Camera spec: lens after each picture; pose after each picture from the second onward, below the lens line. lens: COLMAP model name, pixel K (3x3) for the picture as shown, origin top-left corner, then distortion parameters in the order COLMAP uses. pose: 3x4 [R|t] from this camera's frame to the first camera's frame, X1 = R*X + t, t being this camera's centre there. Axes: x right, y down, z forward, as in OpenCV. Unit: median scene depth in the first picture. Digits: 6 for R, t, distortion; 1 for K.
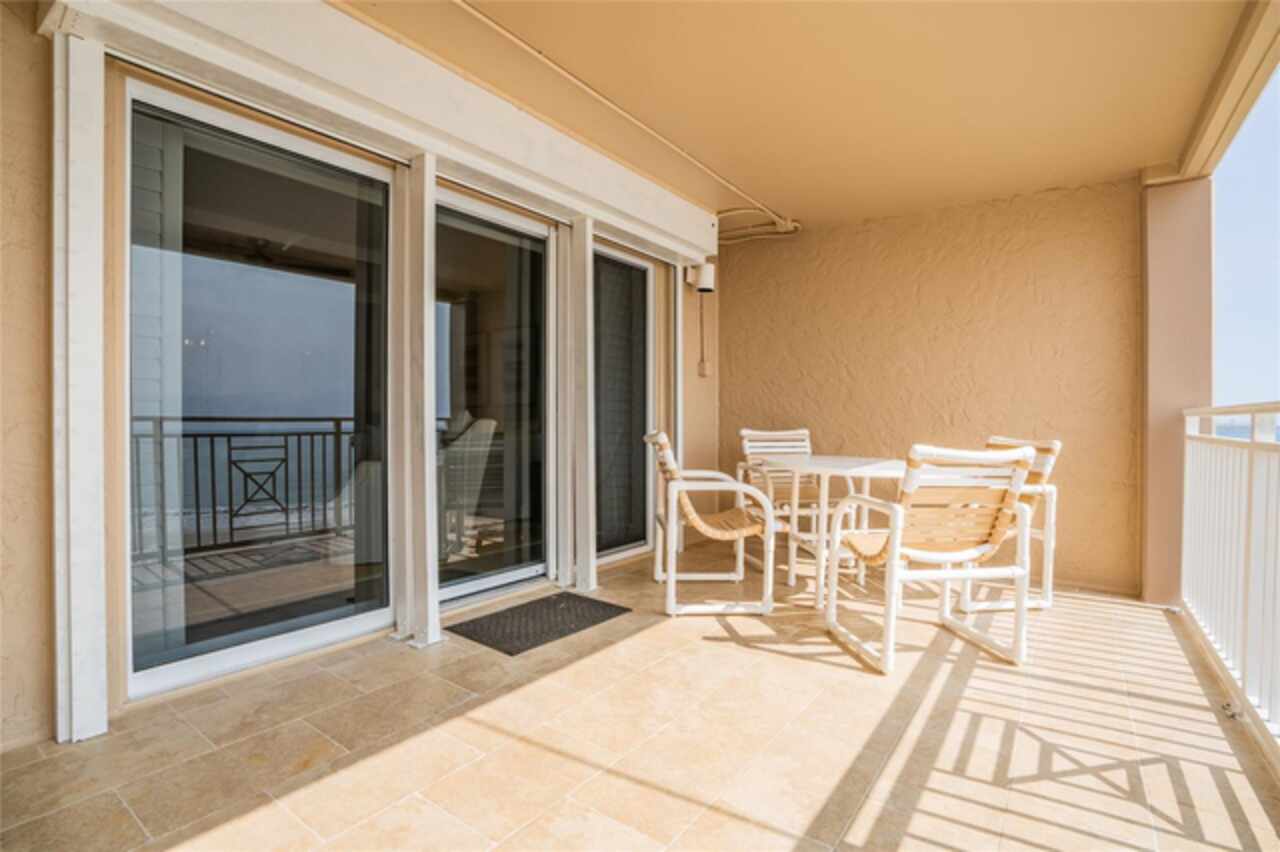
lens RADIAL K [[588.1, 0, 640.0], [0, 588.1, 426.0], [0, 0, 1]] dist [0.000587, 0.000460]
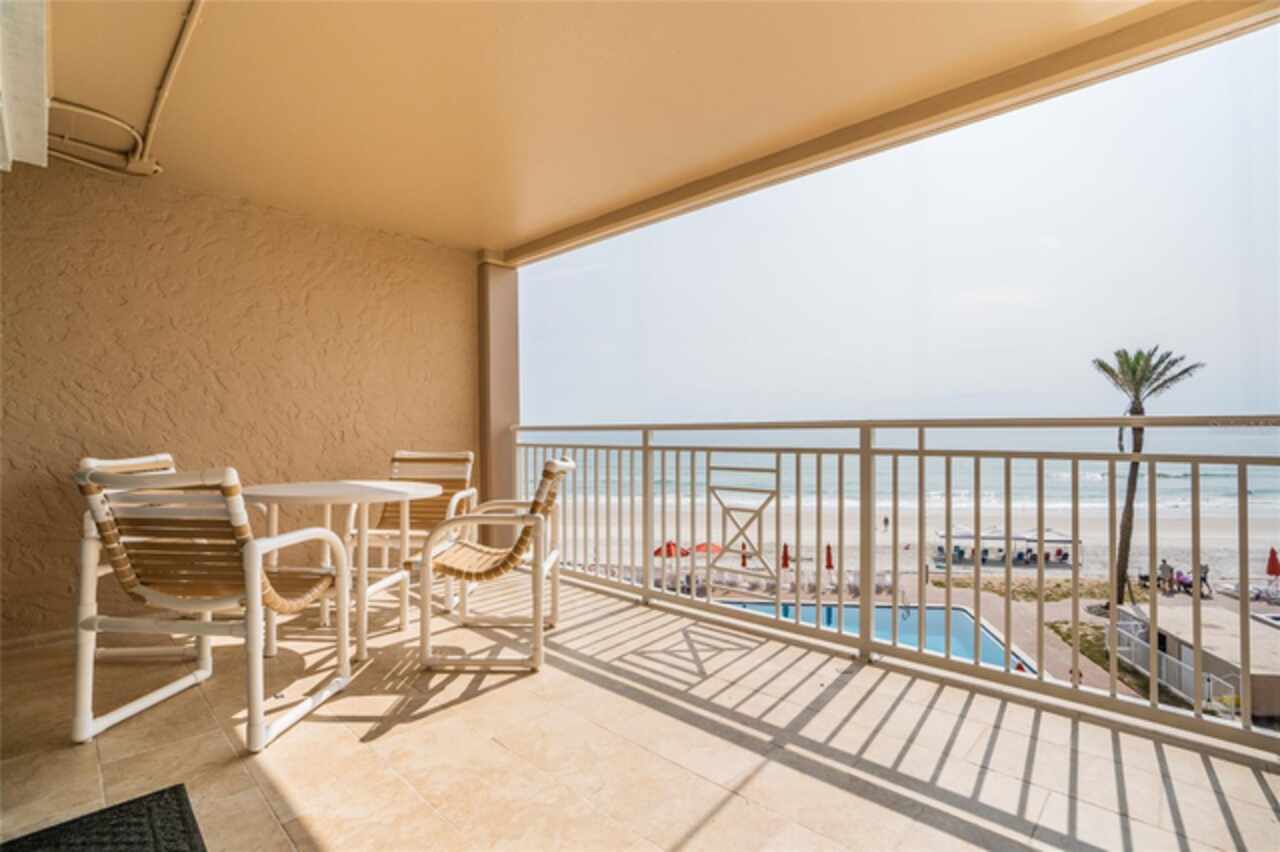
lens RADIAL K [[581.6, 0, 640.0], [0, 581.6, 426.0], [0, 0, 1]] dist [-0.004148, -0.000262]
pose [[0.208704, -0.006330, 0.977958, -0.520676], [0.024024, 0.999710, 0.001343, -0.028359], [-0.977684, 0.023214, 0.208796, 0.487990]]
